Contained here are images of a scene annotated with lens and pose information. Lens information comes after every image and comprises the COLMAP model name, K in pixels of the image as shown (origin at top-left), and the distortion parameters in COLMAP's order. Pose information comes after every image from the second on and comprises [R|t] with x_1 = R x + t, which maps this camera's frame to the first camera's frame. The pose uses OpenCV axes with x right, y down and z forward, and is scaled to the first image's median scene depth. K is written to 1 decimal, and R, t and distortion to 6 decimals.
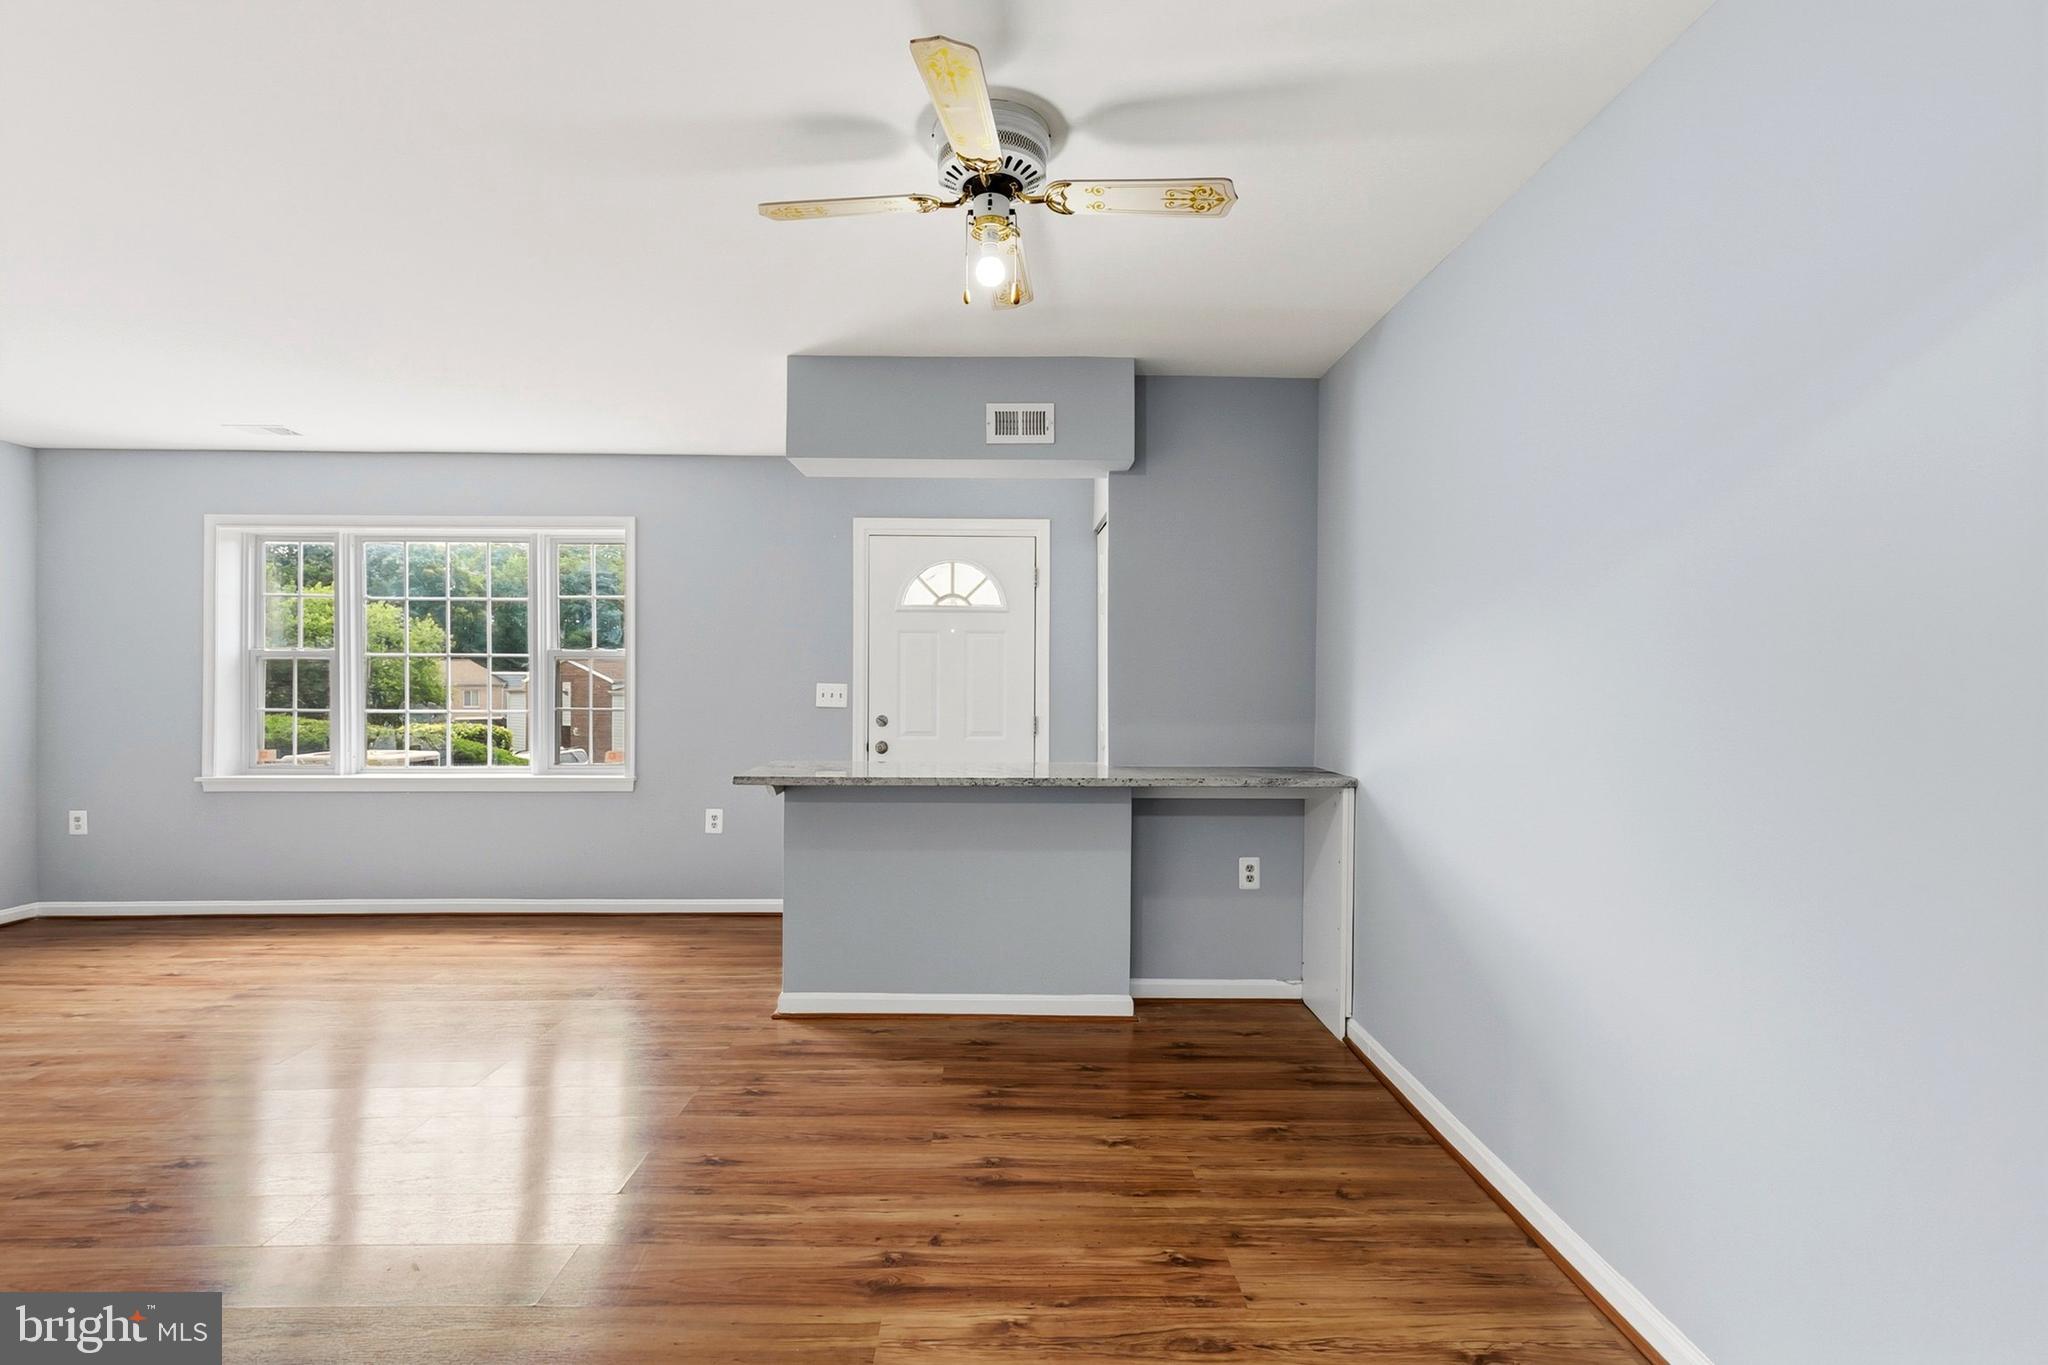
lens RADIAL K [[922.2, 0, 1022.2], [0, 922.2, 683.9], [0, 0, 1]] dist [0.007803, -0.002126]
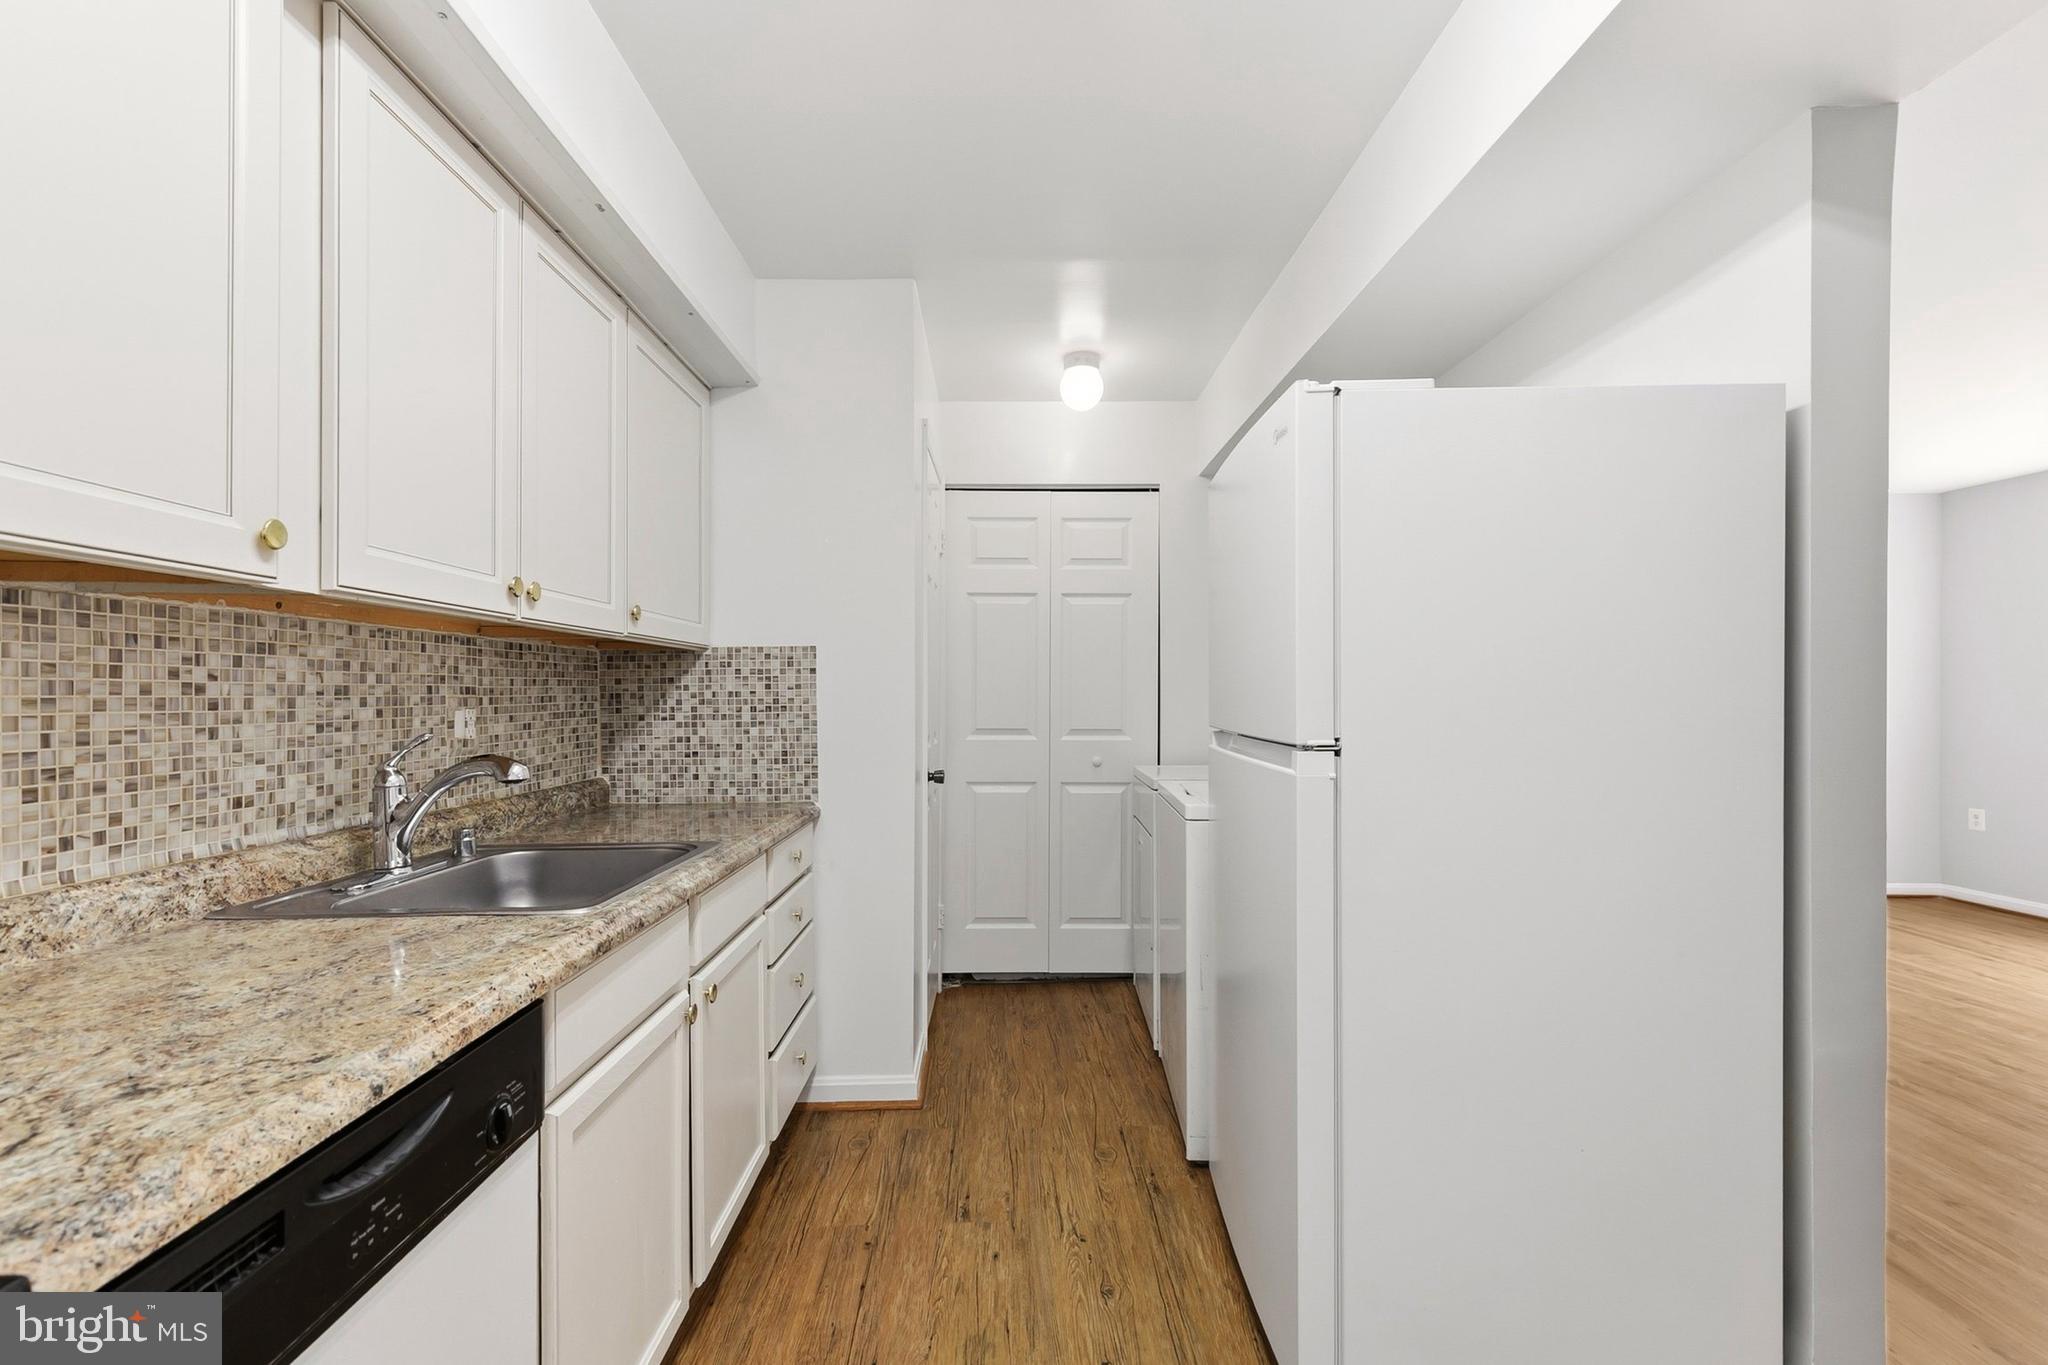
lens RADIAL K [[922.2, 0, 1012.7], [0, 922.2, 697.2], [0, 0, 1]] dist [0.007803, -0.002126]
pose [[-0.010974, -0.001225, -0.999939, 0.160951], [-0.004174, 0.999991, -0.001180, 0.010155], [0.999931, 0.004161, -0.010979, -0.211664]]
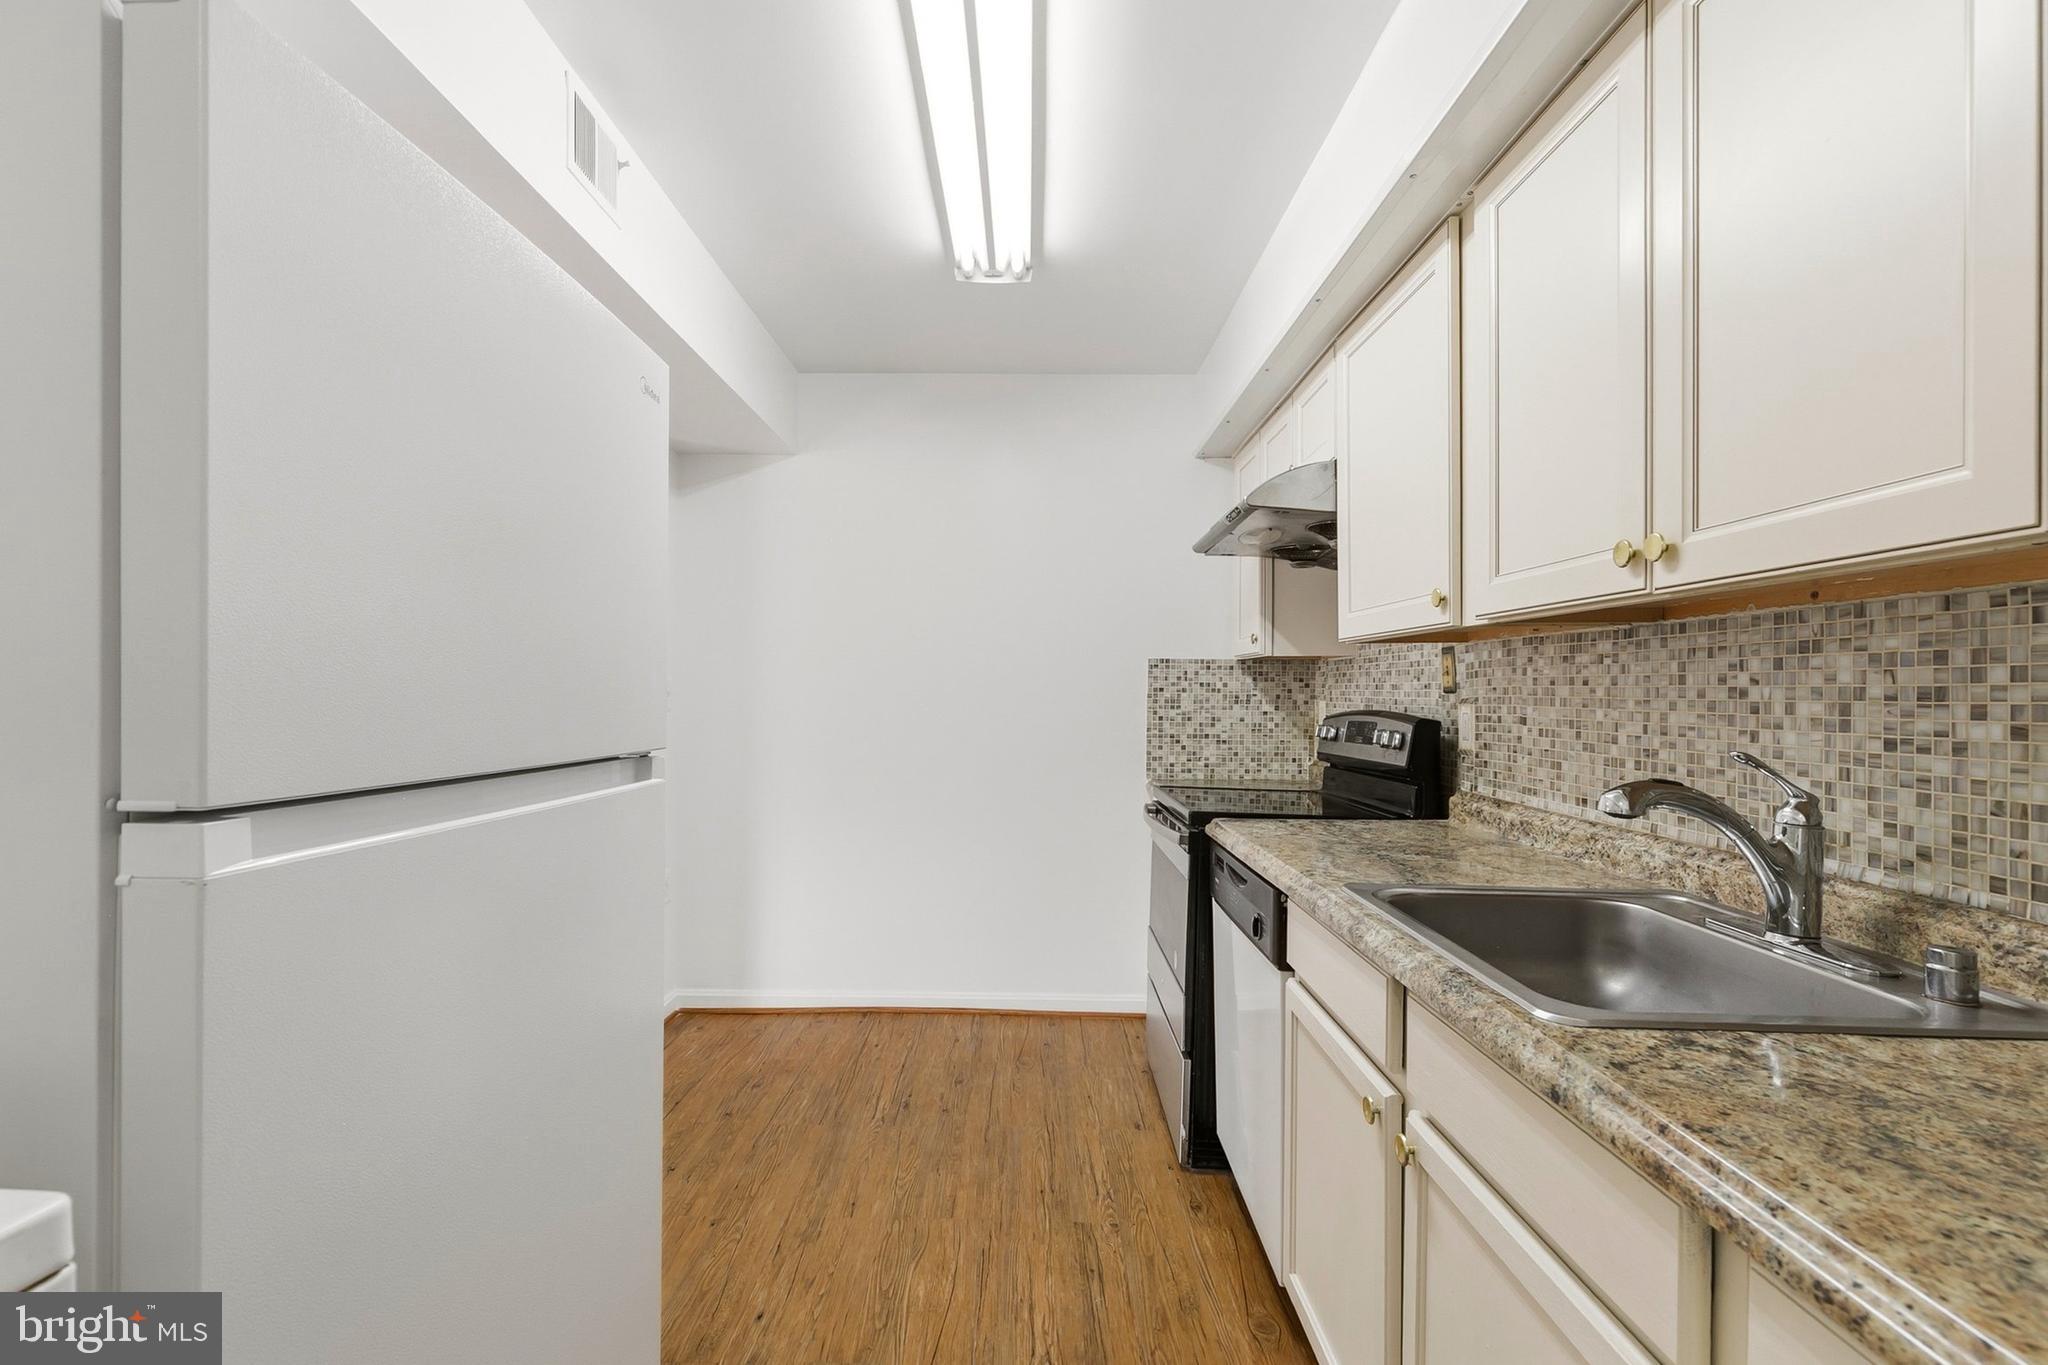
lens RADIAL K [[922.2, 0, 1027.9], [0, 922.2, 701.1], [0, 0, 1]] dist [0.007803, -0.002126]
pose [[0.022481, -0.014755, 0.999638, -0.641156], [-0.000874, 0.999890, 0.014779, 0.005467], [-0.999747, -0.001206, 0.022466, -0.251750]]
